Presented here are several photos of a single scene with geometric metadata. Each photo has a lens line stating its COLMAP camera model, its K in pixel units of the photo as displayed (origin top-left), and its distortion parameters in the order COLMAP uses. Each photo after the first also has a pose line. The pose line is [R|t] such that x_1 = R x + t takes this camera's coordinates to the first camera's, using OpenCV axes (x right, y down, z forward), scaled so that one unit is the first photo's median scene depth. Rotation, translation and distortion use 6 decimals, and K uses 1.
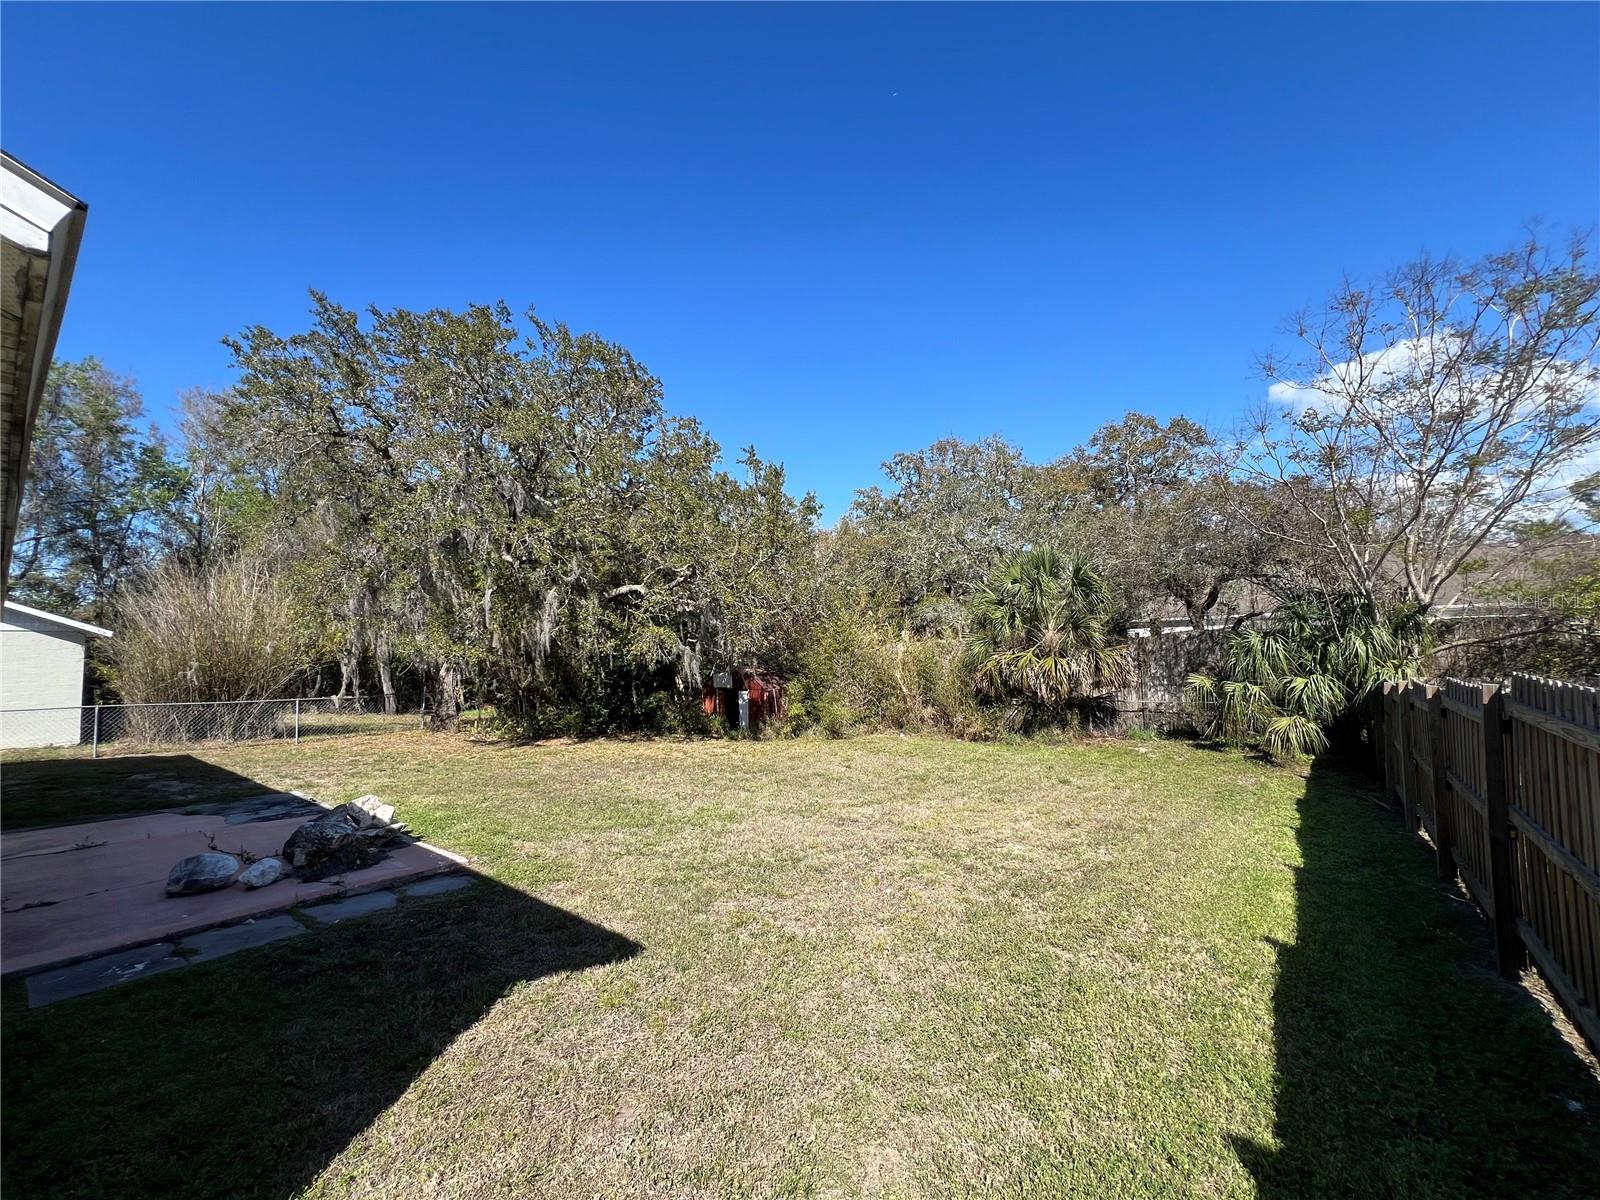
lens RADIAL K [[648.4, 0, 791.1], [0, 648.4, 590.7], [0, 0, 1]] dist [0.000082, 0.000274]
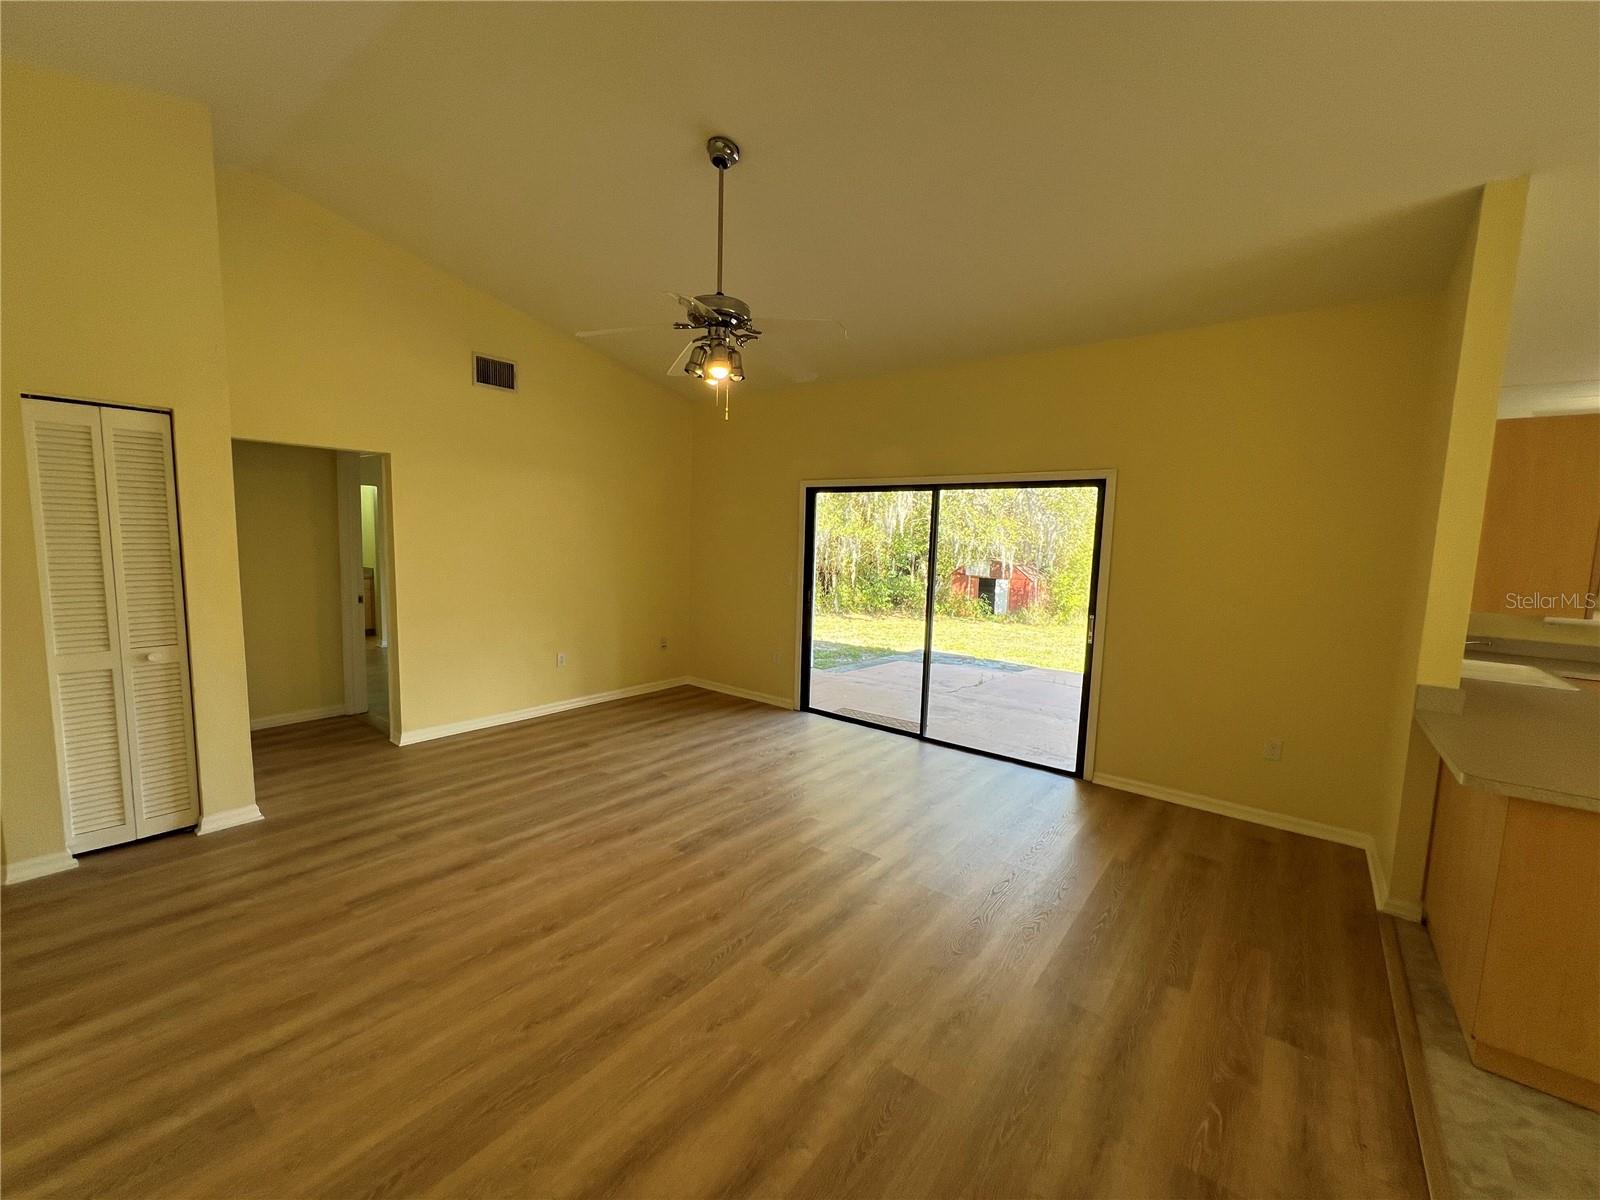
lens RADIAL K [[637.3, 0, 788.9], [0, 637.3, 606.6], [0, 0, 1]] dist [-0.000298, 0.000168]
pose [[0.998491, 0.053320, 0.013174, -0.477462], [-0.054880, 0.978136, 0.200593, 0.003202], [-0.002191, -0.201013, 0.979586, -0.064371]]
